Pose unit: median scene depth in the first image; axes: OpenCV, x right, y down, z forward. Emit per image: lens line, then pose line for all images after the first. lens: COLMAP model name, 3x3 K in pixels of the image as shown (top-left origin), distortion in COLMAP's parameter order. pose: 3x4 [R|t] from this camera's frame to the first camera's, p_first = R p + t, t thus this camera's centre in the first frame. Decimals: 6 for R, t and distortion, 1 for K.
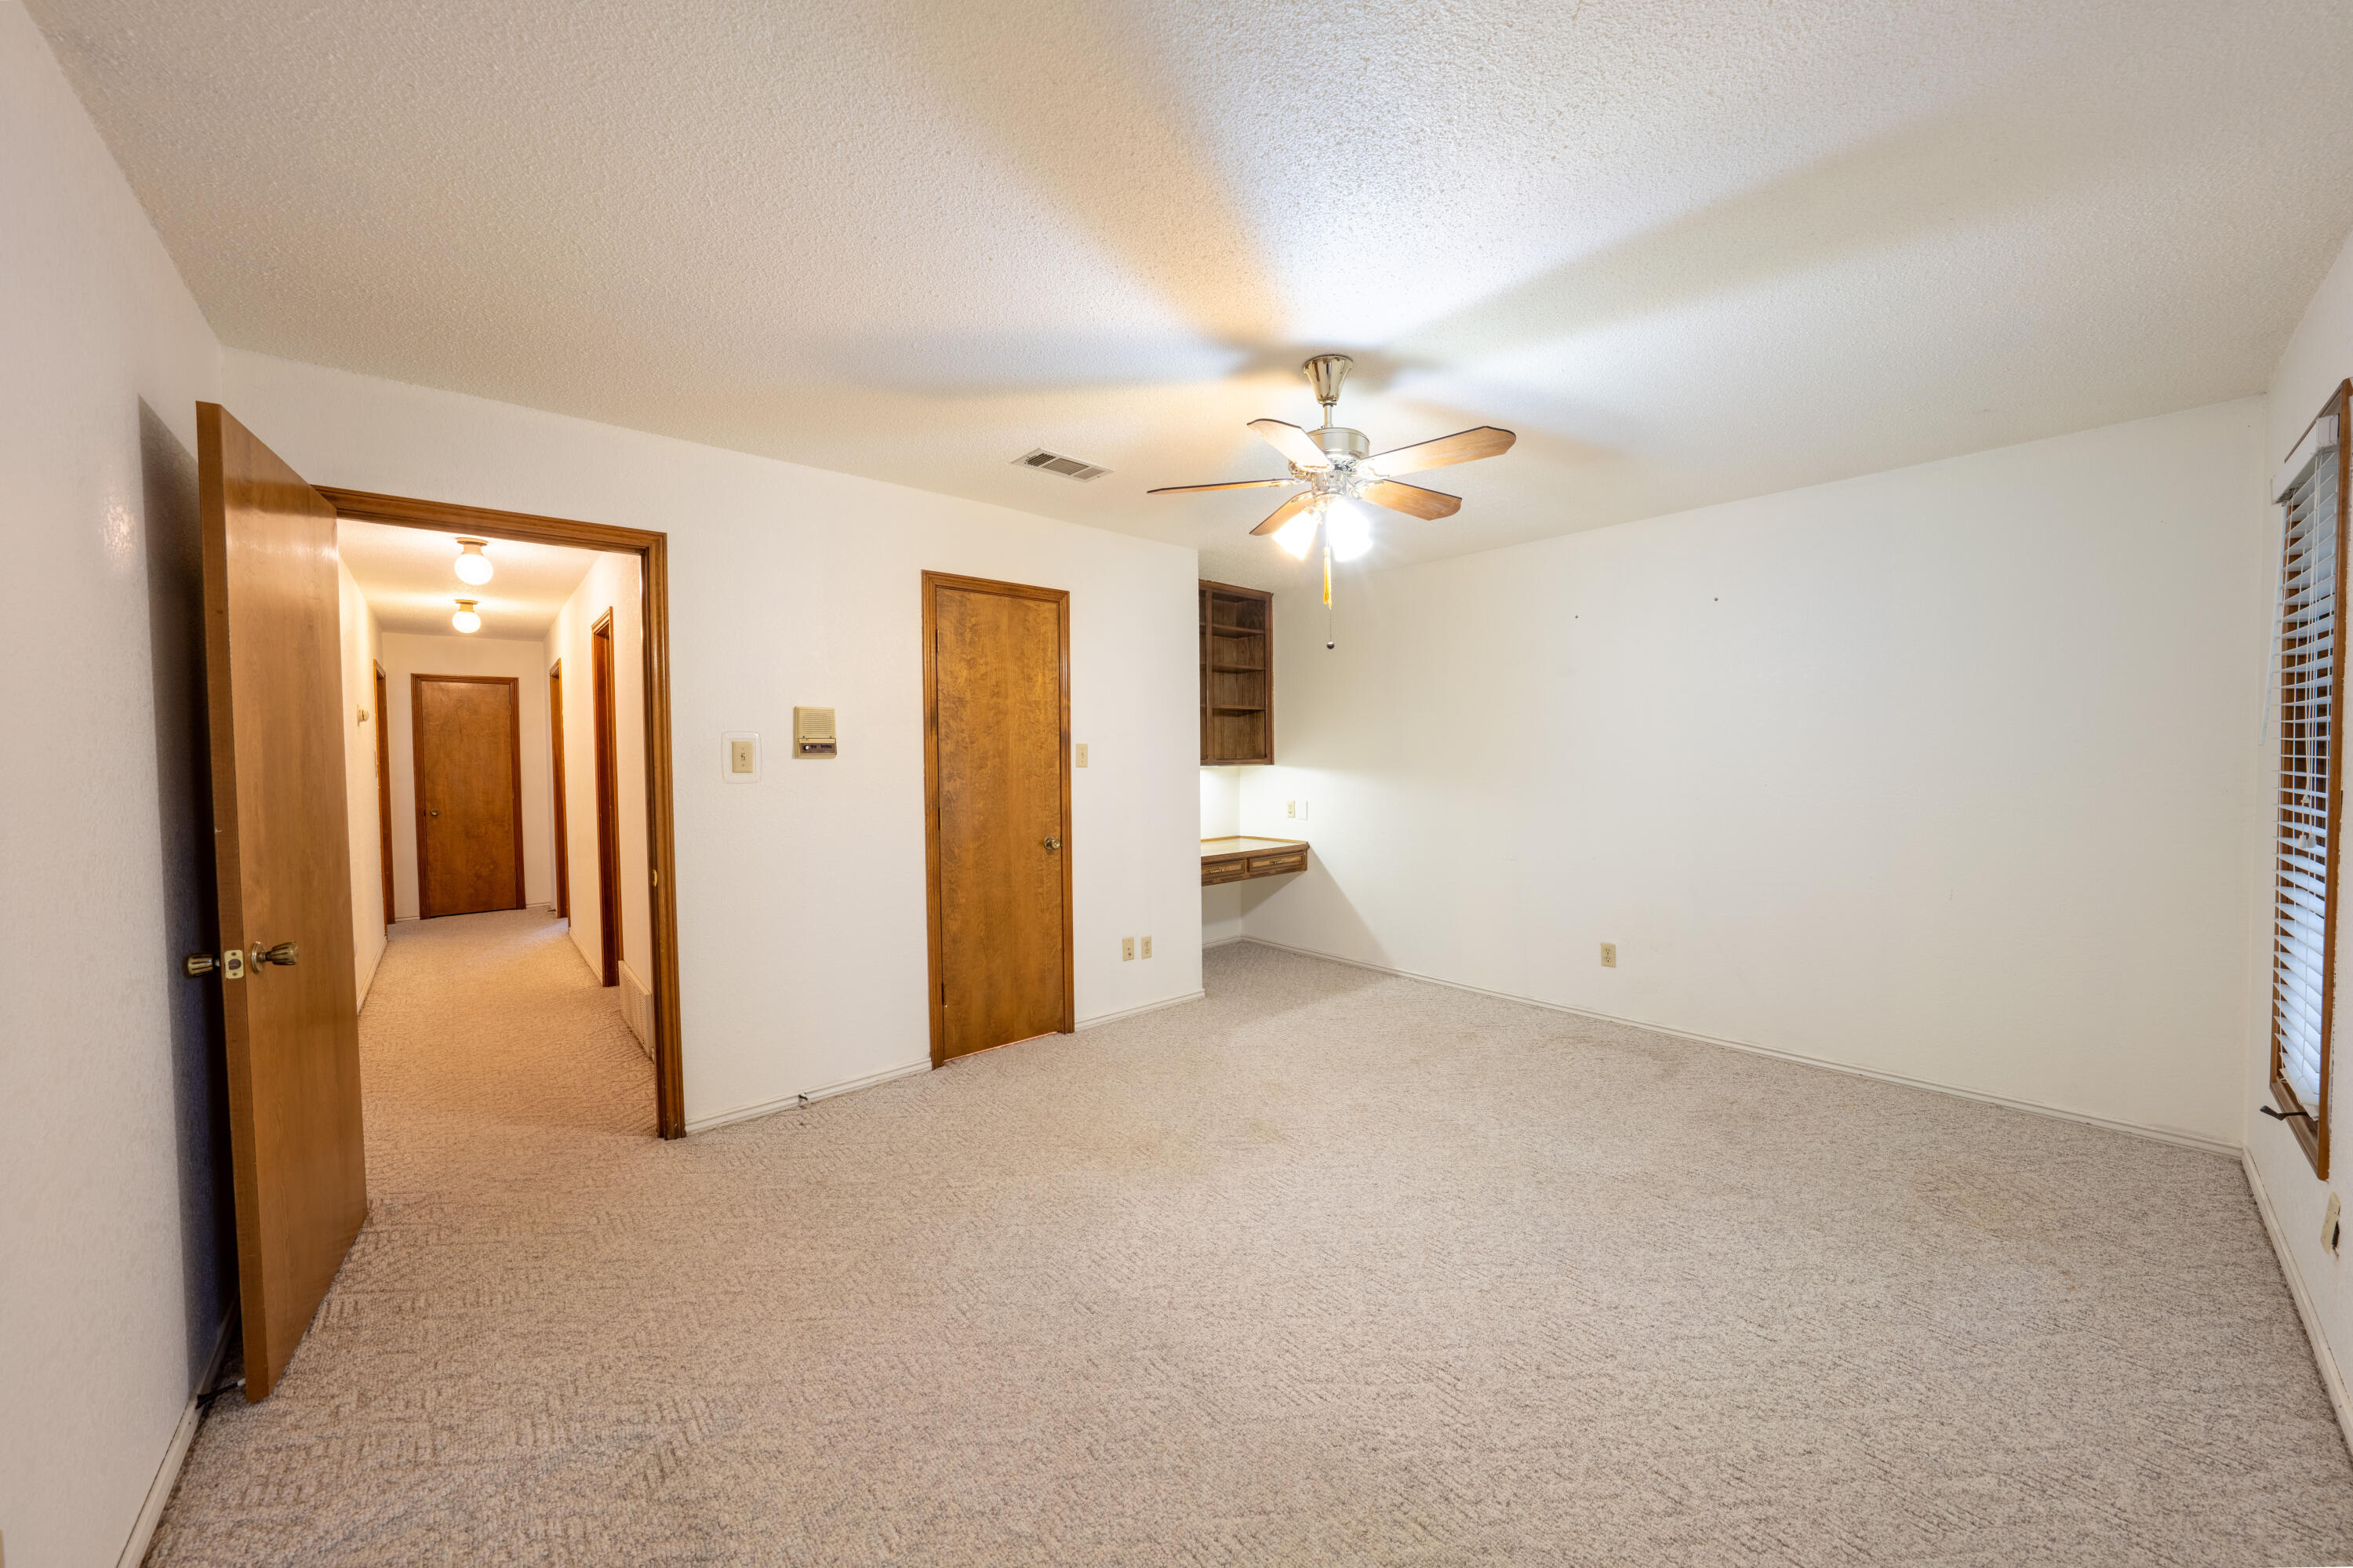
lens RADIAL K [[838.3, 0, 1164.0], [0, 838.3, 774.6], [0, 0, 1]] dist [-0.001186, -0.000044]
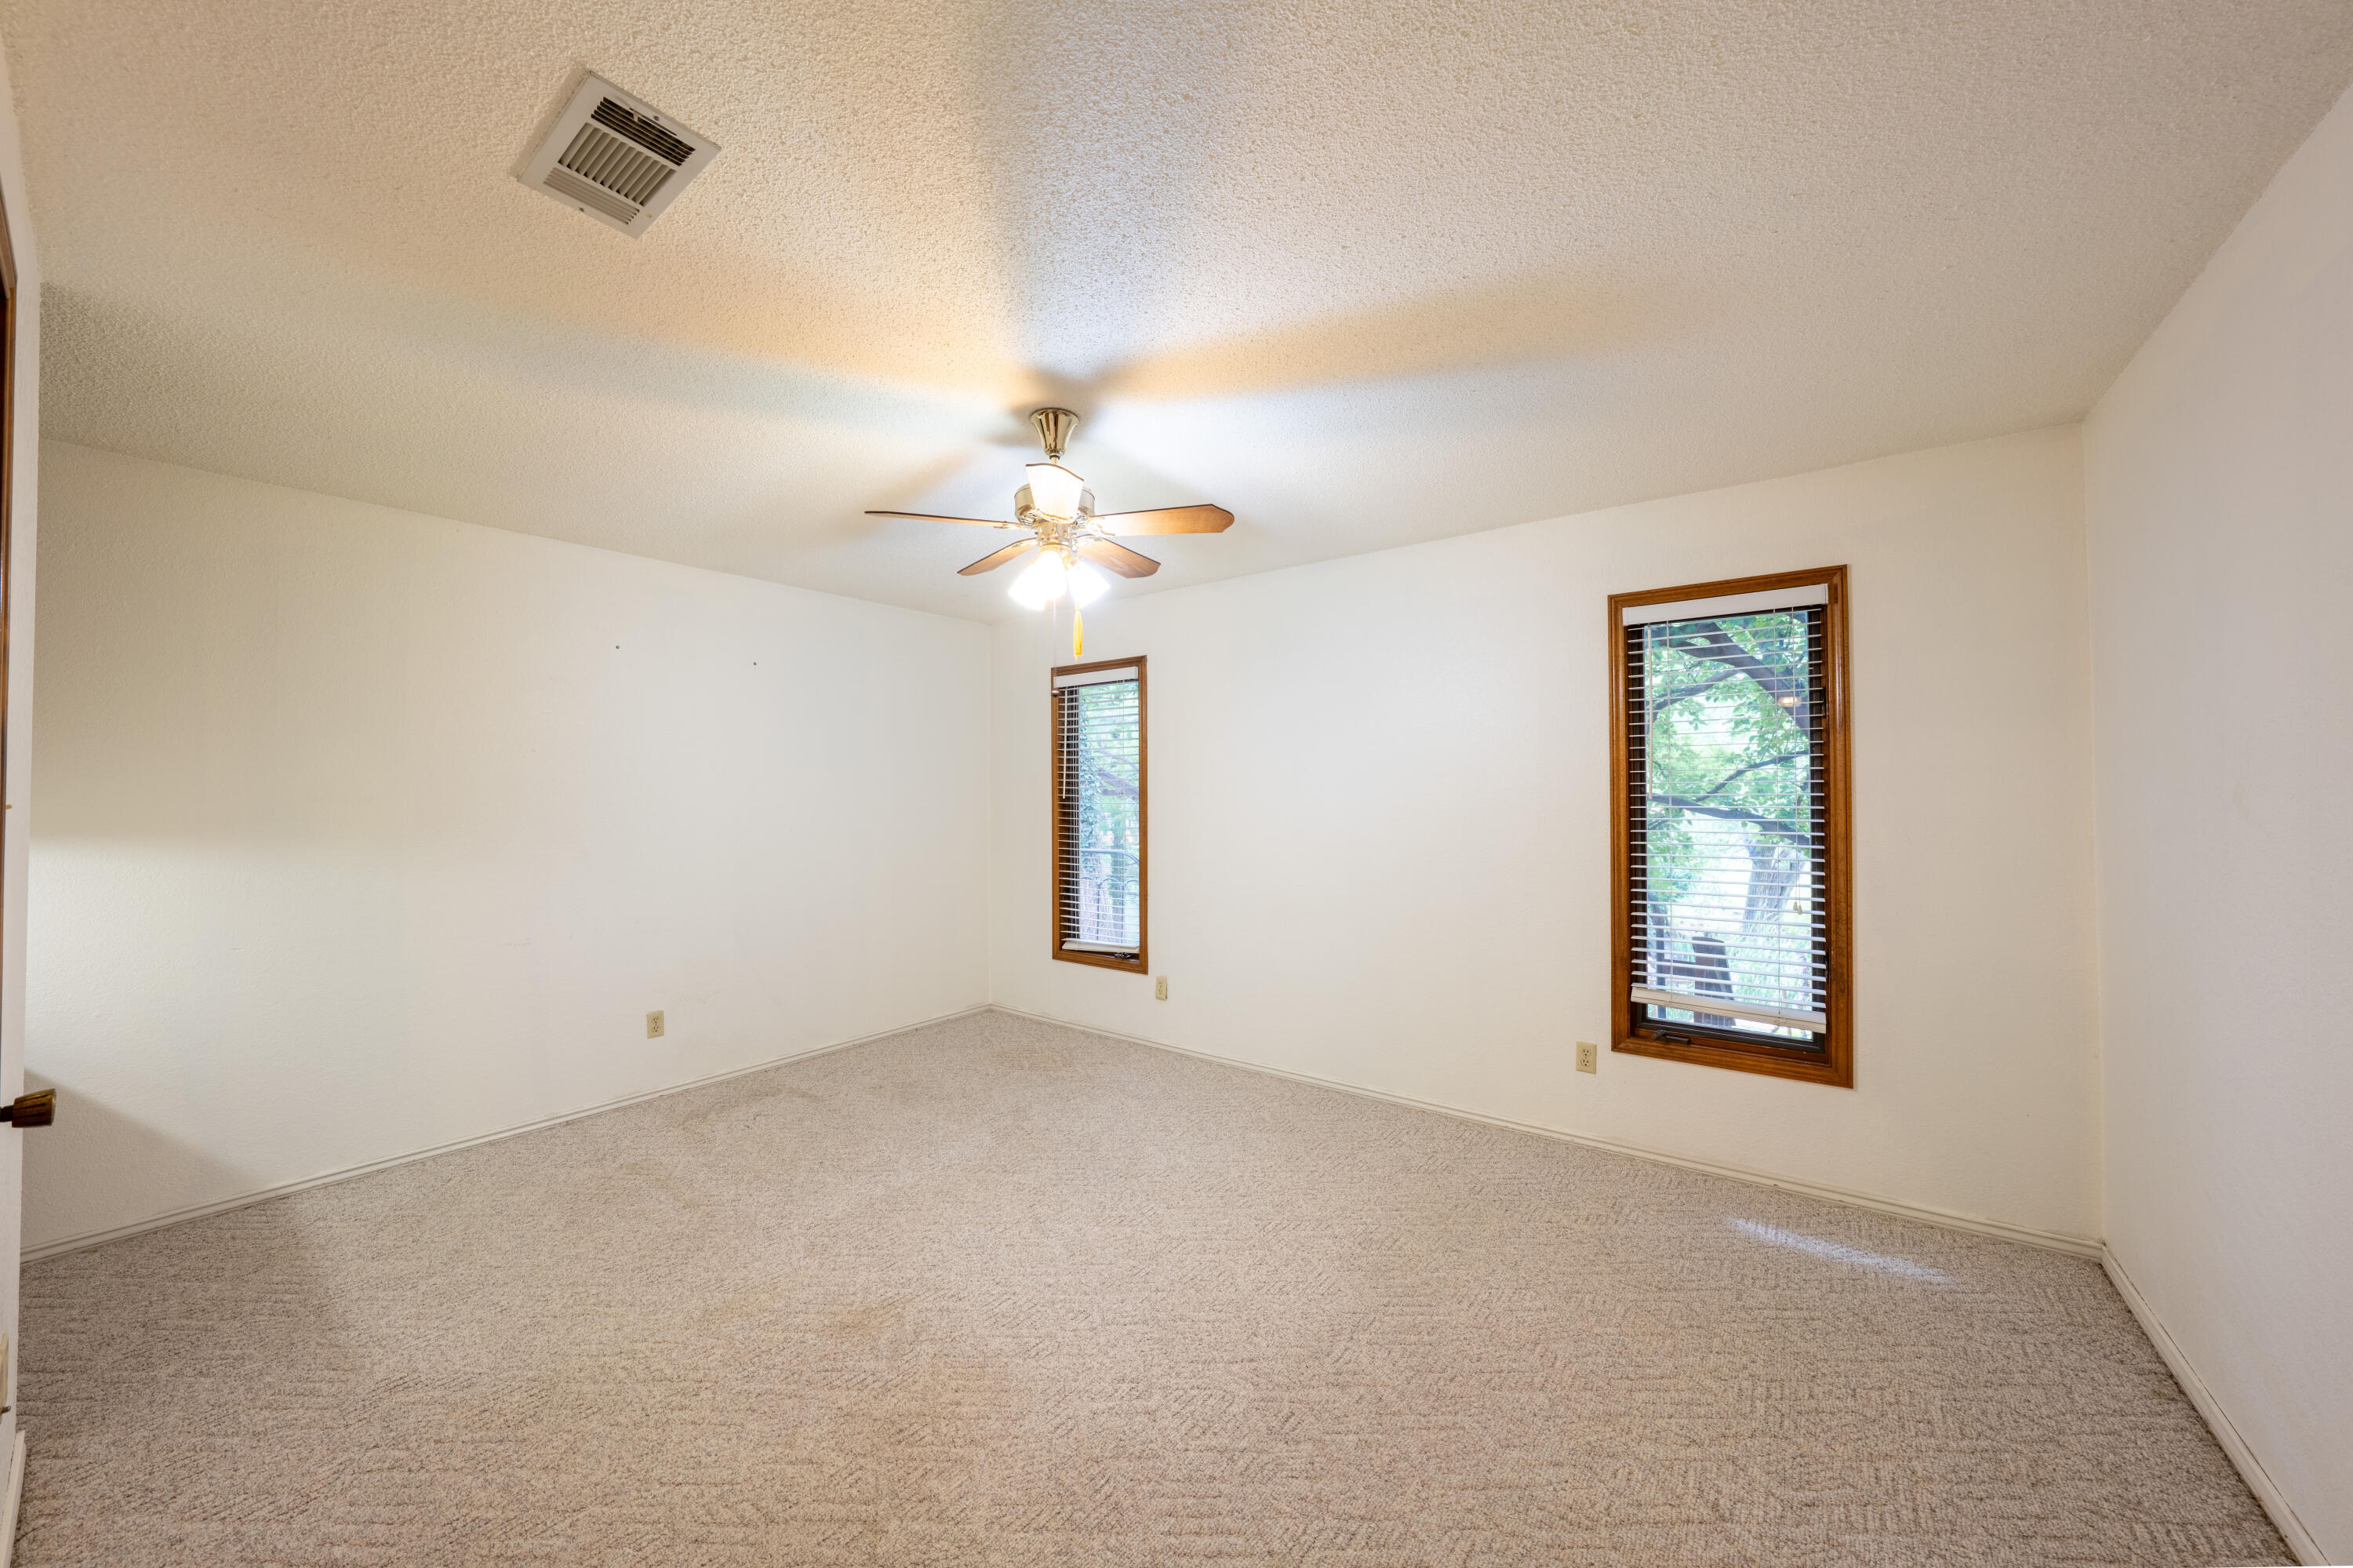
lens RADIAL K [[812.0, 0, 1176.5], [0, 812.0, 784.0], [0, 0, 1]] dist [-0.000895, -0.000042]
pose [[-0.181806, 0.021823, 0.983092, -0.467210], [0.025019, 0.999533, -0.017562, -0.017310], [-0.983016, 0.021403, -0.182267, 0.624139]]
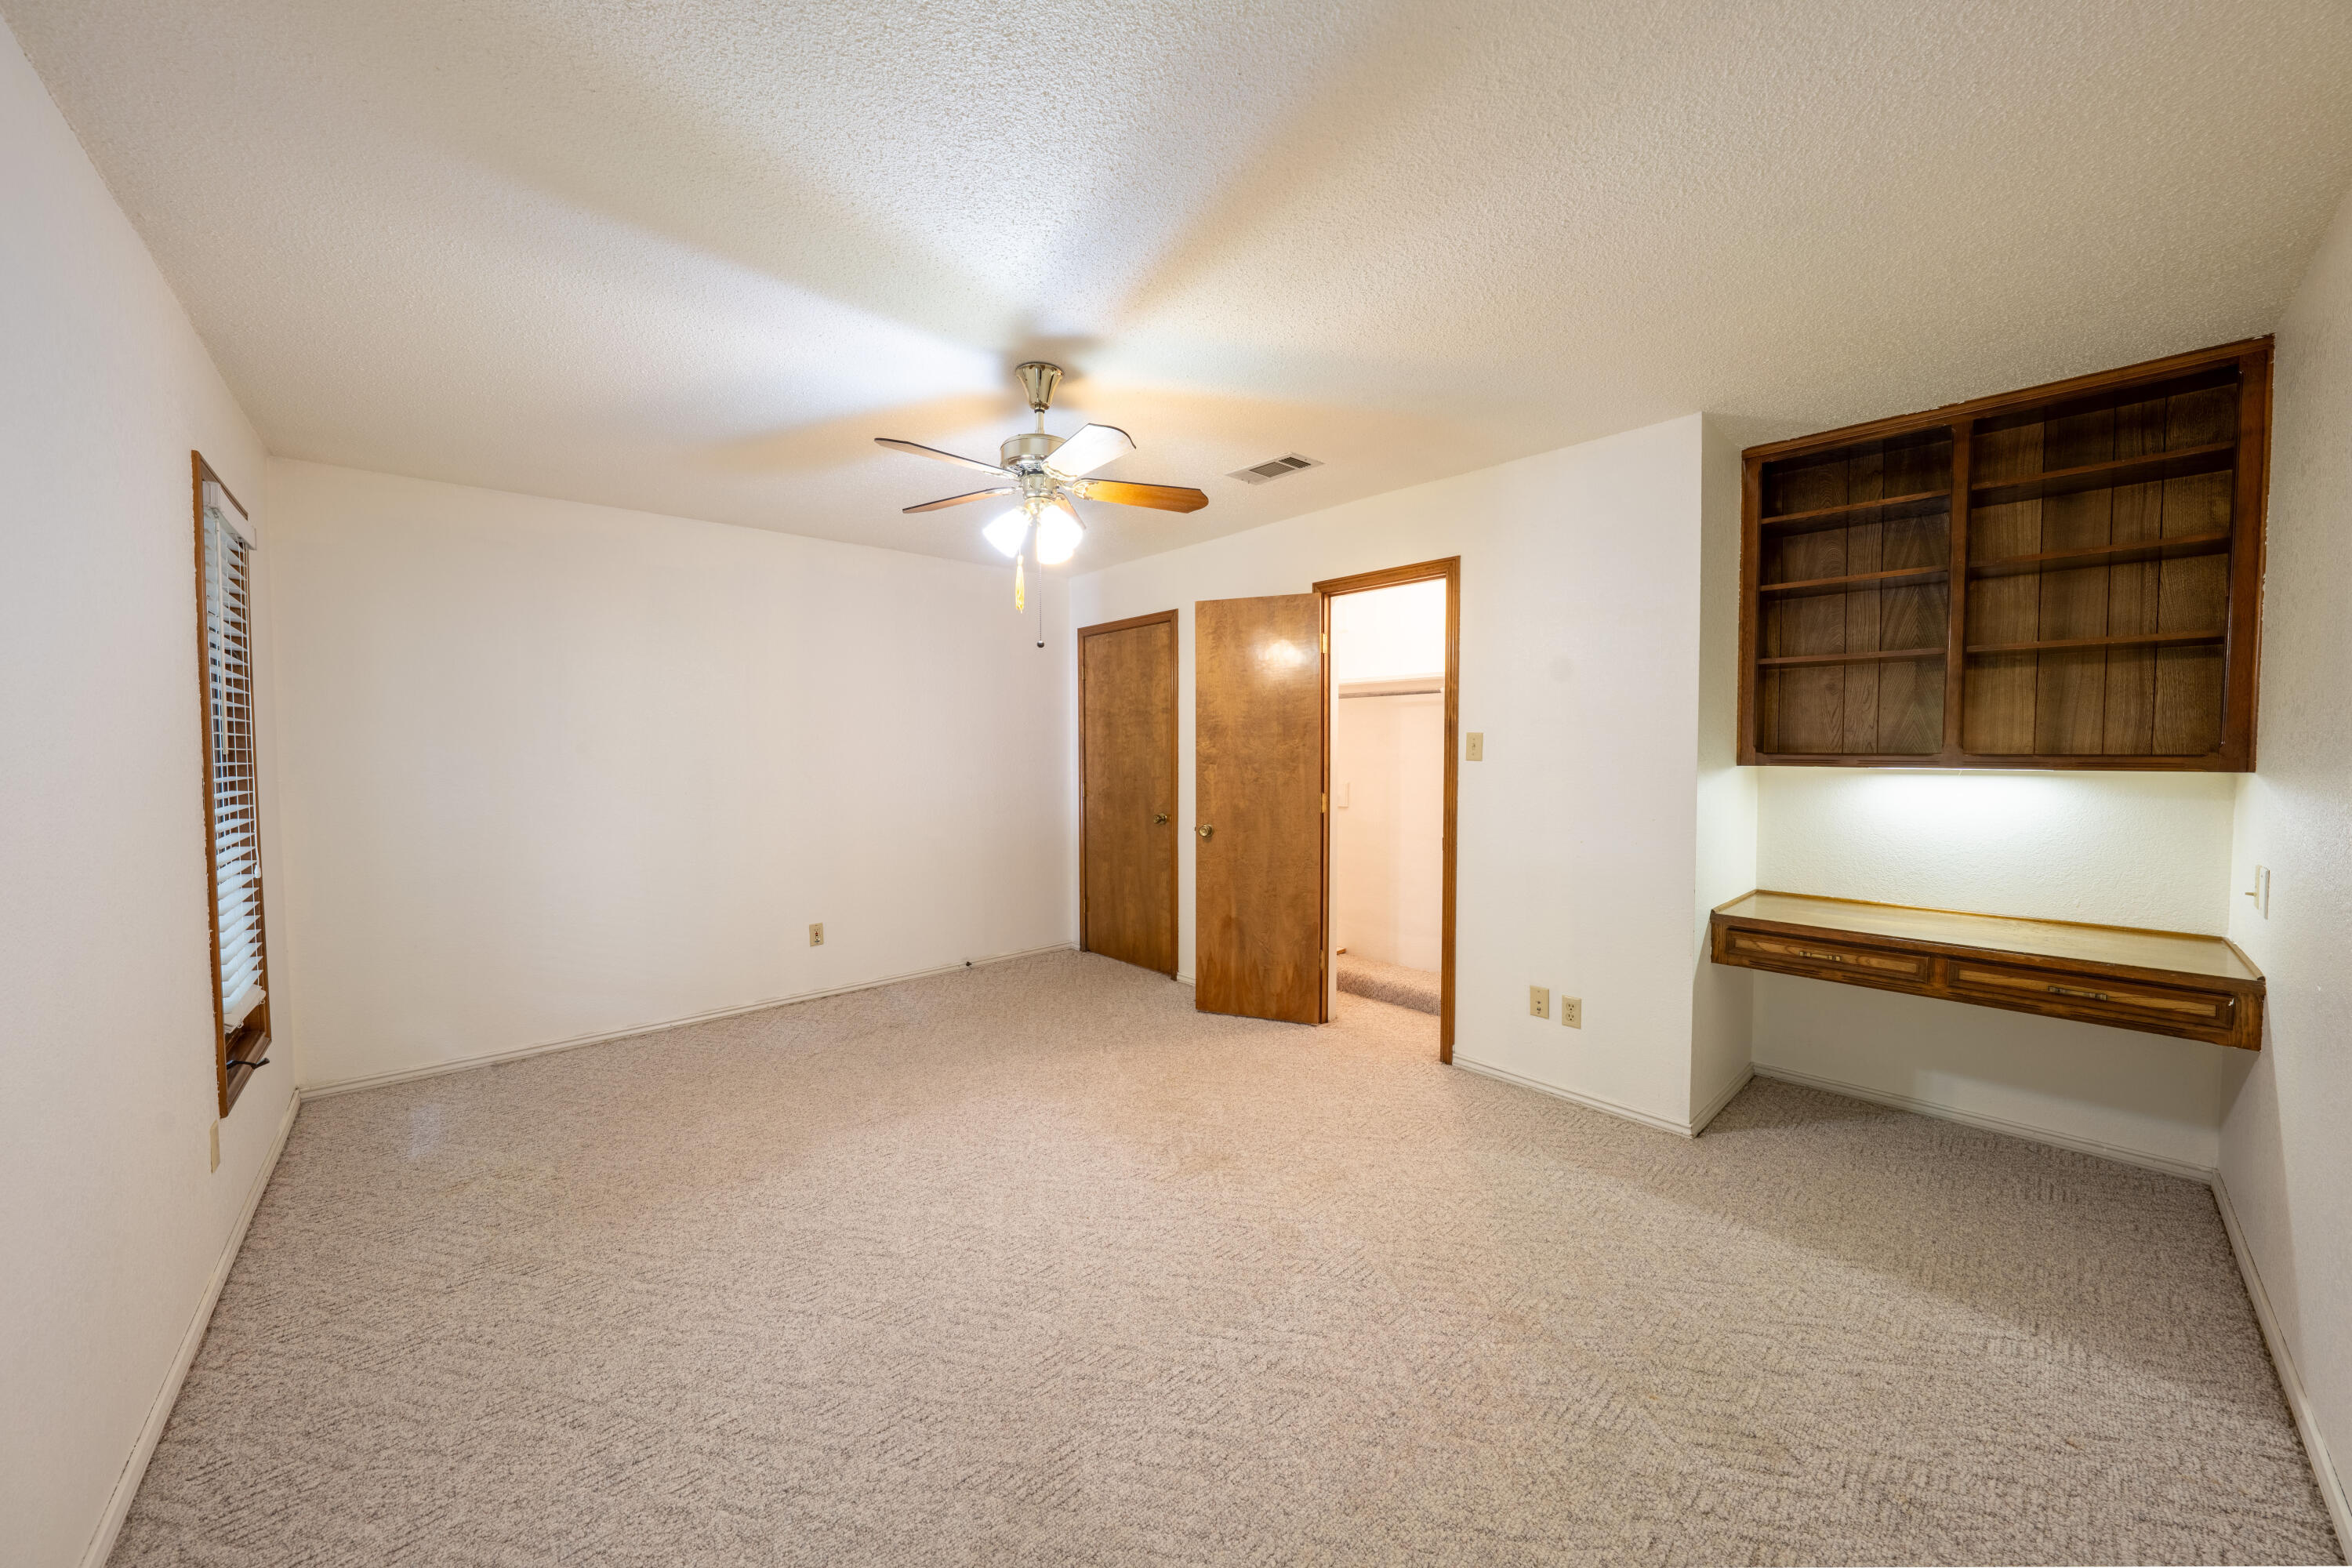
lens RADIAL K [[837.9, 0, 1163.5], [0, 837.9, 774.6], [0, 0, 1]] dist [-0.001186, -0.000044]
pose [[0.015193, 0.043295, -0.998947, 0.735977], [-0.022154, 0.998831, 0.042953, -0.023882], [0.999639, 0.021478, 0.016134, 0.674810]]
